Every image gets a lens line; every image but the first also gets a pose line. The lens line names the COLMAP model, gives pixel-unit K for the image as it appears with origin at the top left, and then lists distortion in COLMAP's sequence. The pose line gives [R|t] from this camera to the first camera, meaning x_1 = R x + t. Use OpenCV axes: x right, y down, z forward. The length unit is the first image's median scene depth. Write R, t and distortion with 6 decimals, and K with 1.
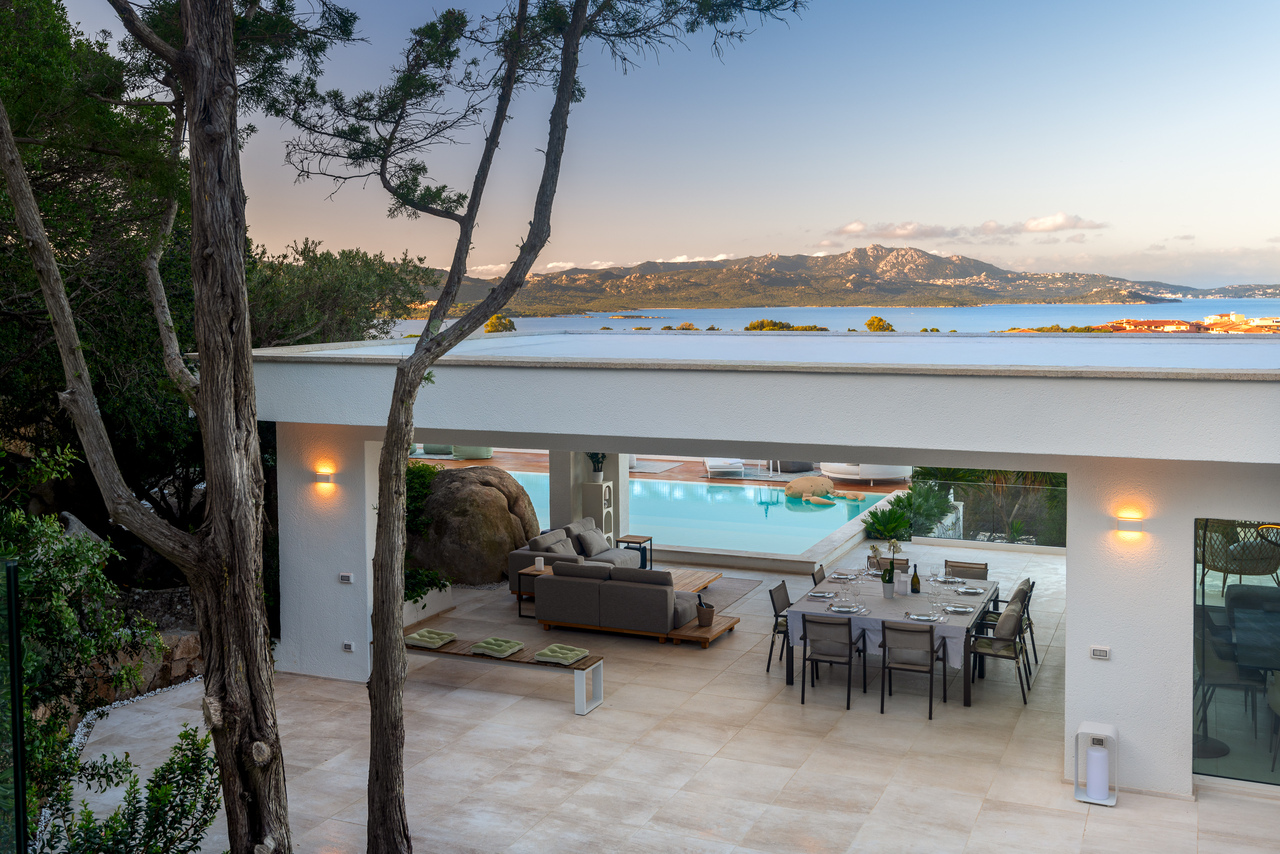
lens RADIAL K [[1205.7, 0, 603.0], [0, 1205.7, 355.5], [0, 0, 1]] dist [0.032643, 0.000000]
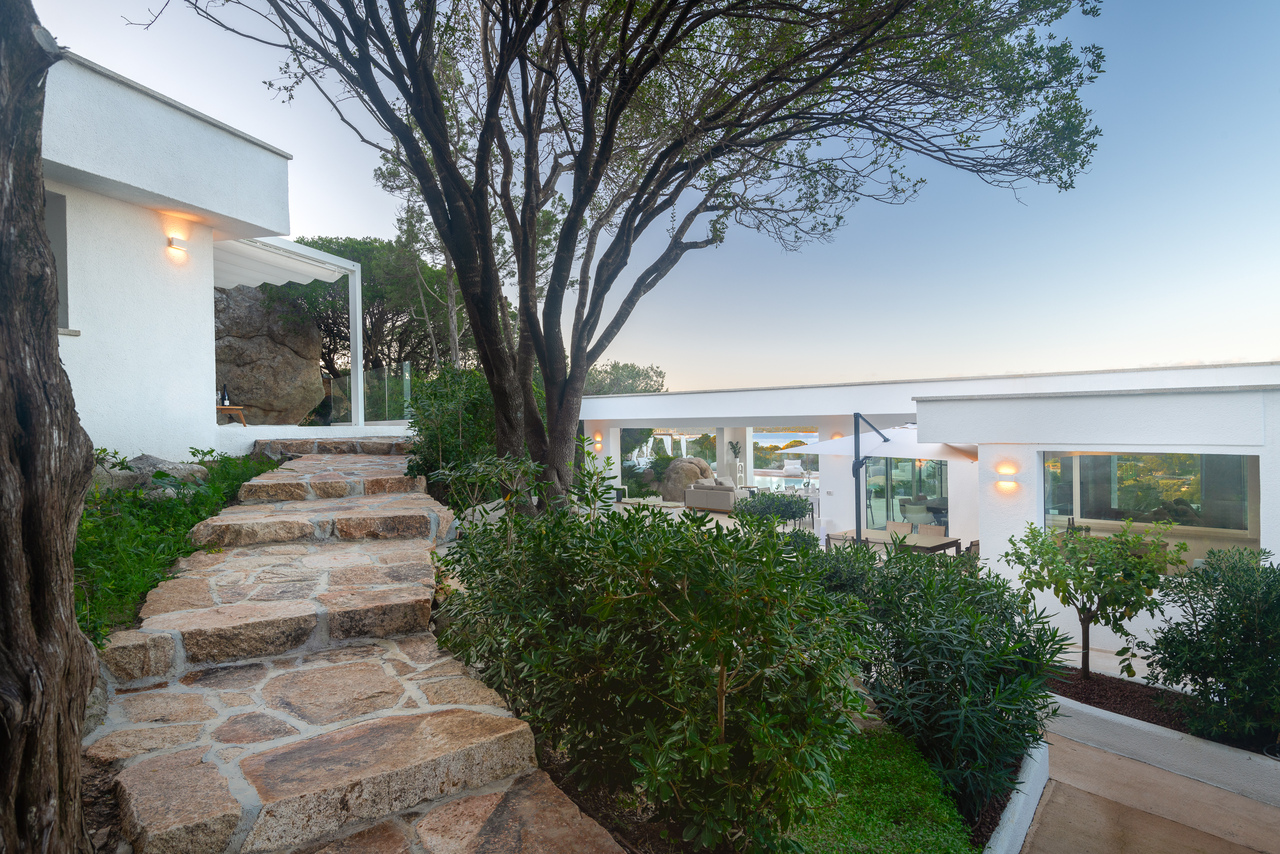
lens RADIAL K [[759.4, 0, 645.3], [0, 759.4, 428.5], [0, 0, 1]] dist [0.005392, 0.000024]
pose [[0.928779, -0.007359, -0.370561, 0.524760], [-0.008699, 0.999095, -0.041646, 0.143910], [0.370532, 0.041903, 0.927874, -0.584686]]
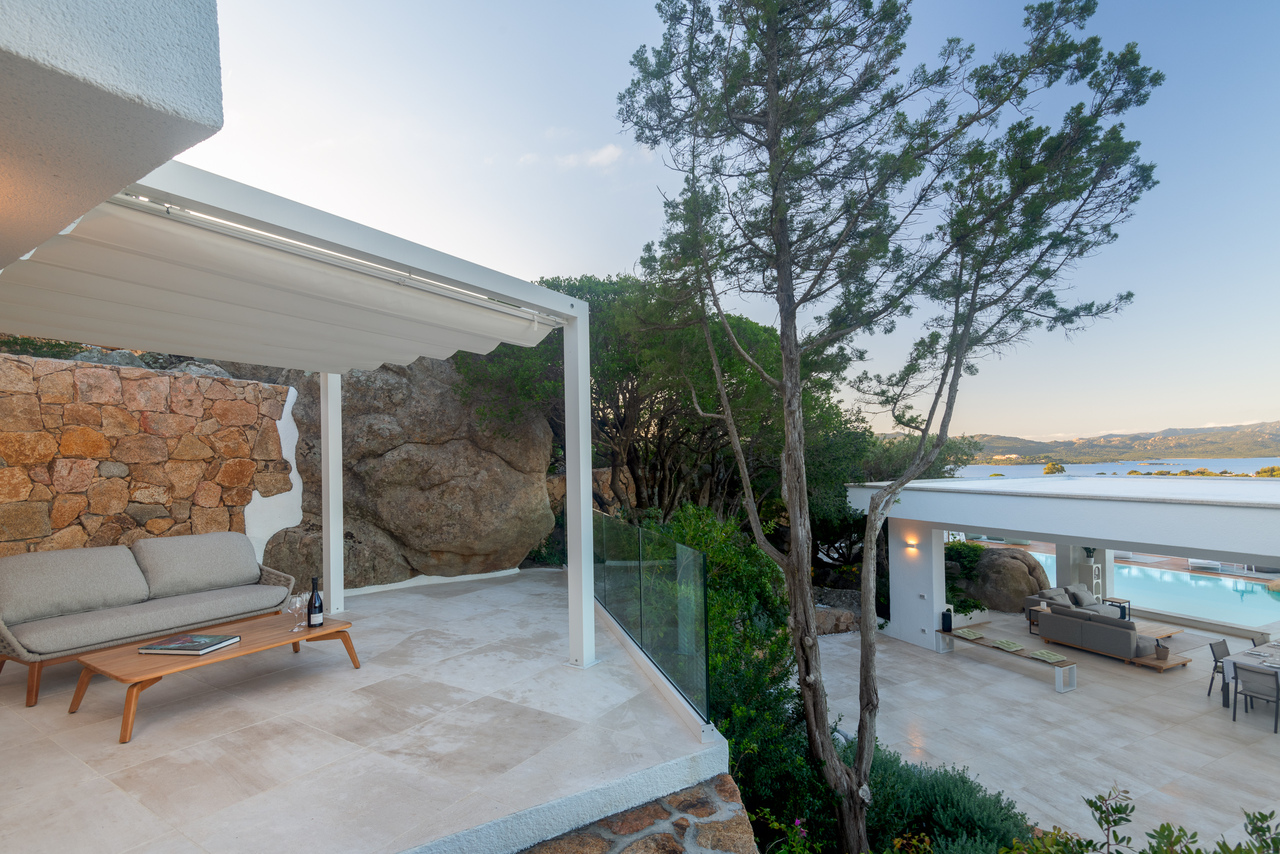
lens RADIAL K [[575.0, 0, 648.6], [0, 575.0, 450.2], [0, 0, 1]] dist [0.000563, -0.001472]
pose [[0.765015, -0.015263, -0.643831, 0.061601], [-0.020761, 0.998615, -0.048342, -0.004843], [0.643678, 0.050350, 0.763639, -0.047327]]
